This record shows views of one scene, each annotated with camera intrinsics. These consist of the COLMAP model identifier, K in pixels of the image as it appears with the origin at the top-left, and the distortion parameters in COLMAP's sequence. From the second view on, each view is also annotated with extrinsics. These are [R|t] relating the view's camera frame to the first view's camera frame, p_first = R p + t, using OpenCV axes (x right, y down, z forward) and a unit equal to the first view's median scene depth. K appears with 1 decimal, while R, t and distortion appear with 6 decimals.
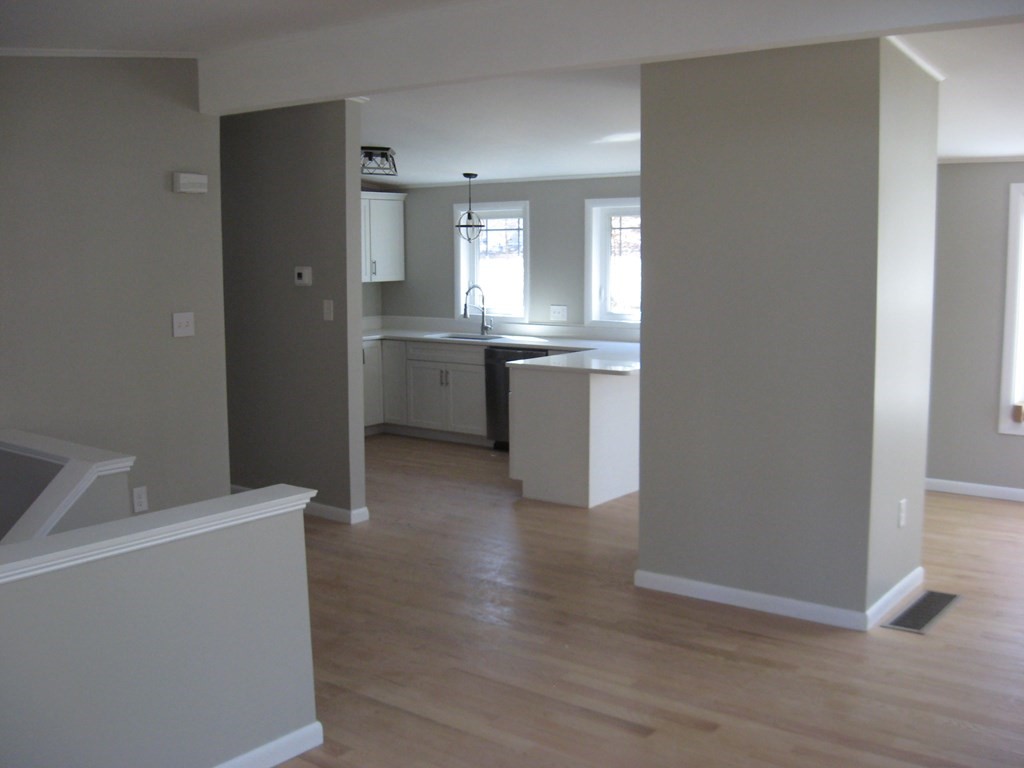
lens RADIAL K [[1061.0, 0, 507.9], [0, 1061.0, 418.4], [0, 0, 1]] dist [-0.123714, 0.000000]
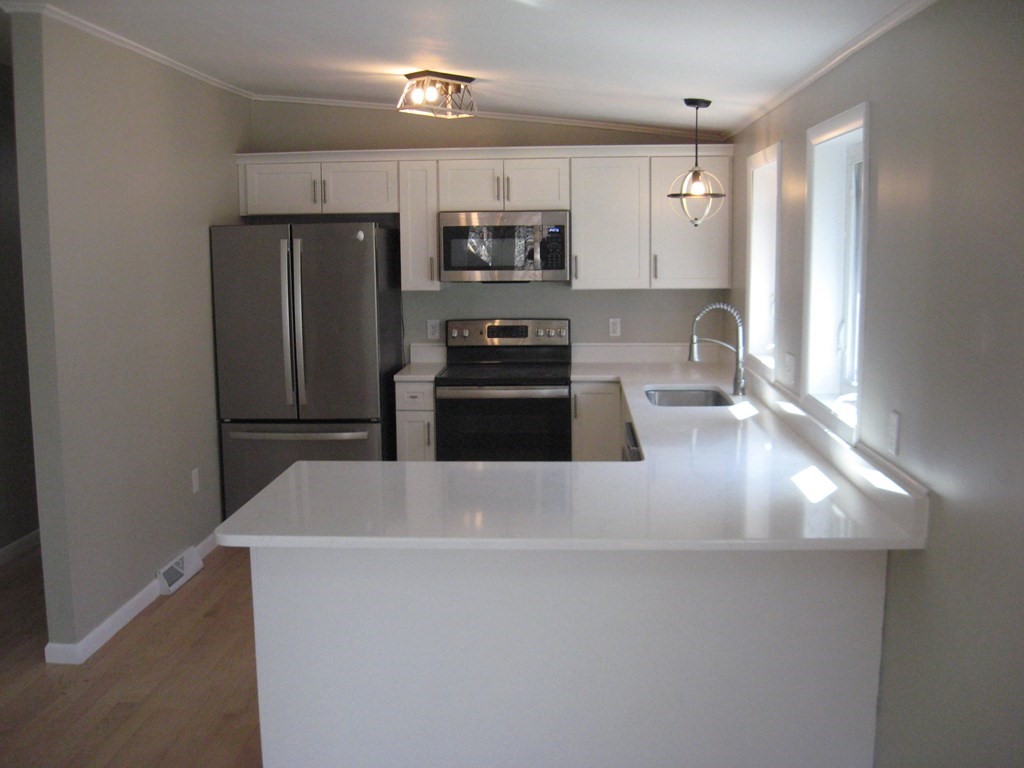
lens RADIAL K [[1061.0, 0, 509.8], [0, 1061.0, 387.4], [0, 0, 1]] dist [-0.123714, 0.000000]
pose [[0.562441, 0.111715, -0.819256, 0.368796], [-0.122090, 0.991190, 0.051343, -0.099516], [0.817774, 0.071146, 0.571125, 0.617057]]
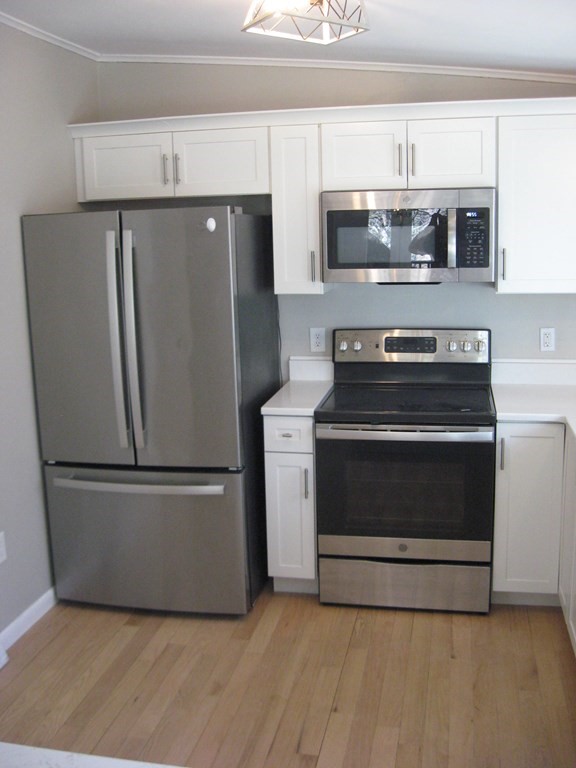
lens RADIAL K [[795.8, 0, 293.3], [0, 795.8, 381.5], [0, 0, 1]] dist [-0.123714, 0.000000]
pose [[0.443362, 0.162527, -0.881485, 0.128362], [-0.118287, 0.985432, 0.122197, -0.124474], [0.888503, 0.050091, 0.456128, 0.772911]]
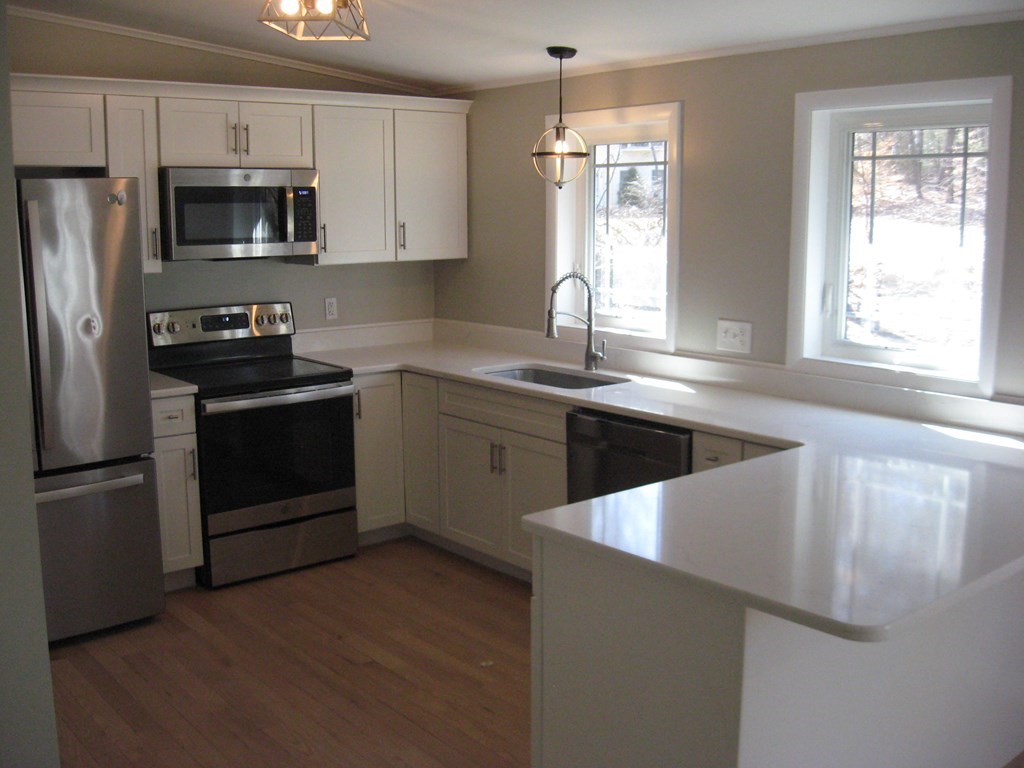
lens RADIAL K [[1061.0, 0, 512.0], [0, 1061.0, 389.6], [0, 0, 1]] dist [-0.123714, 0.000000]
pose [[0.975718, 0.038688, -0.215587, 0.053239], [-0.035883, 0.999213, 0.016910, -0.079178], [0.216072, -0.008763, 0.976338, 0.510274]]
